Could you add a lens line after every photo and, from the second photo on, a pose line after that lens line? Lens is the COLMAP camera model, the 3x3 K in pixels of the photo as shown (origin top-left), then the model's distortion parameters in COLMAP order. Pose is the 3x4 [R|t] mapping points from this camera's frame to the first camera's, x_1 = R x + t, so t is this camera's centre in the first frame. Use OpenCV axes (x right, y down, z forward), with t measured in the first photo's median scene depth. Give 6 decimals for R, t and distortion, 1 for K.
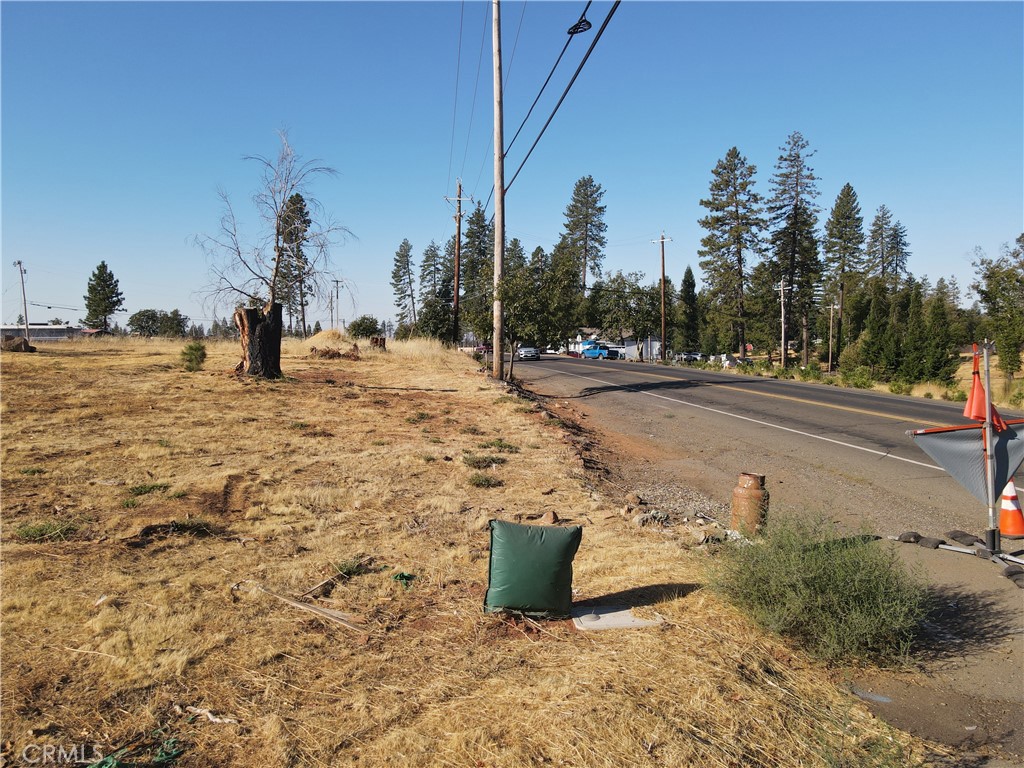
lens RADIAL K [[738.0, 0, 505.6], [0, 738.0, 383.9], [0, 0, 1]] dist [0.005126, 0.019944]
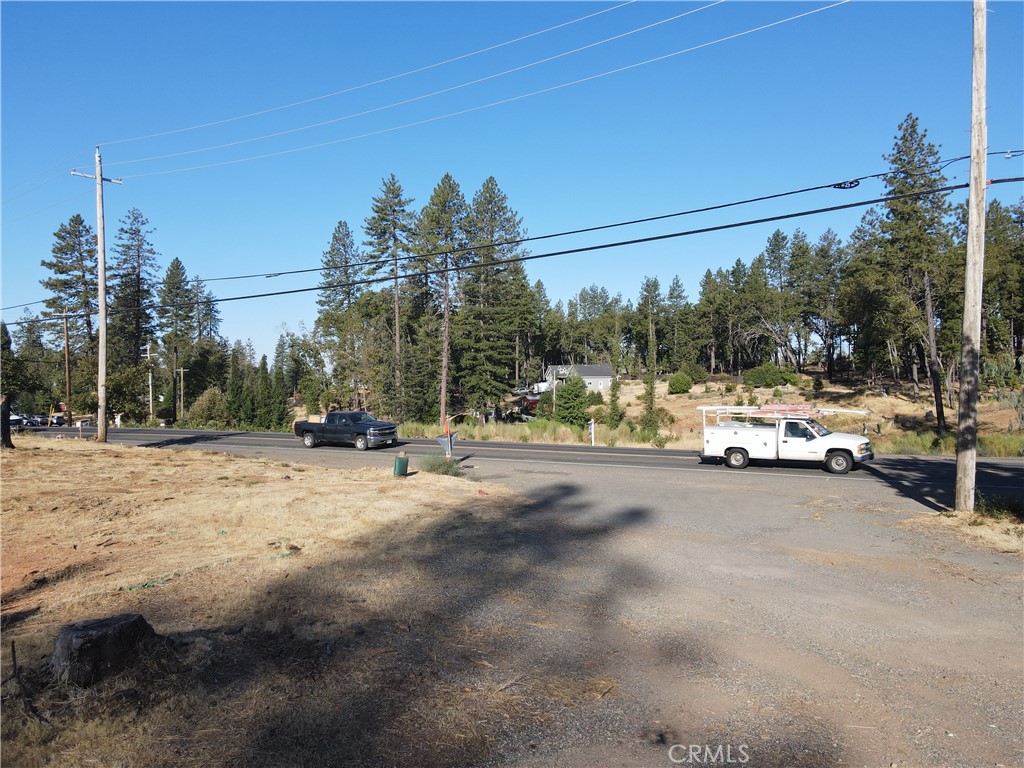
lens RADIAL K [[738.0, 0, 508.9], [0, 738.0, 379.1], [0, 0, 1]] dist [0.005126, 0.019944]
pose [[0.629152, -0.005915, 0.777260, -0.109458], [0.068756, 0.996475, -0.048071, -0.001041], [-0.774235, 0.083686, 0.627341, -0.086192]]
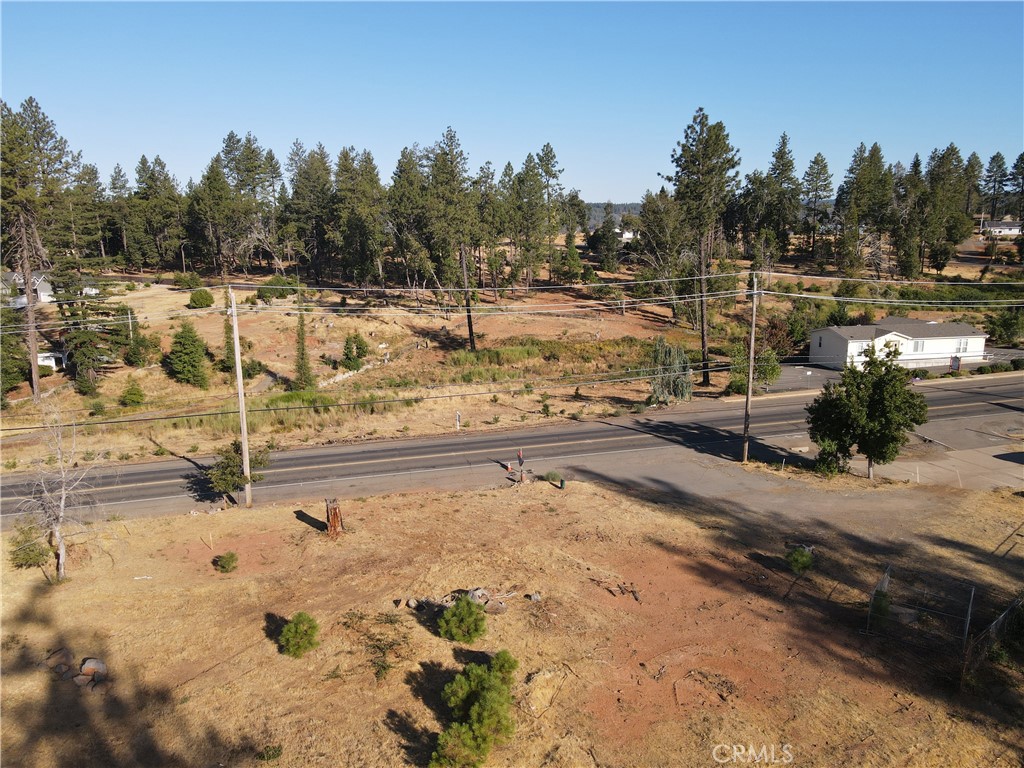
lens RADIAL K [[738.0, 0, 508.2], [0, 738.0, 380.3], [0, 0, 1]] dist [0.005126, 0.019944]
pose [[-0.148913, -0.203798, 0.967621, -0.342922], [0.090435, 0.971624, 0.218558, -0.123341], [-0.984706, 0.120053, -0.126257, 0.104223]]
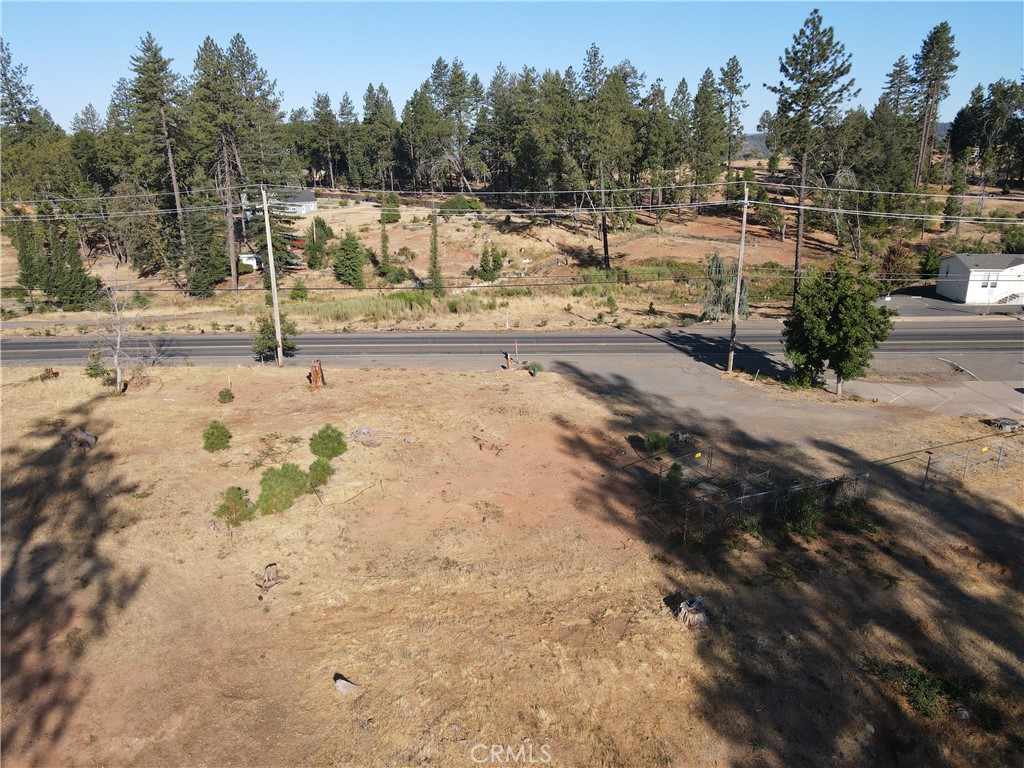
lens RADIAL K [[738.0, 0, 511.4], [0, 738.0, 377.6], [0, 0, 1]] dist [0.005126, 0.019944]
pose [[0.163513, -0.289966, 0.942965, -0.391132], [0.092110, 0.956141, 0.278046, -0.102650], [-0.982232, 0.041392, 0.183051, -0.025044]]
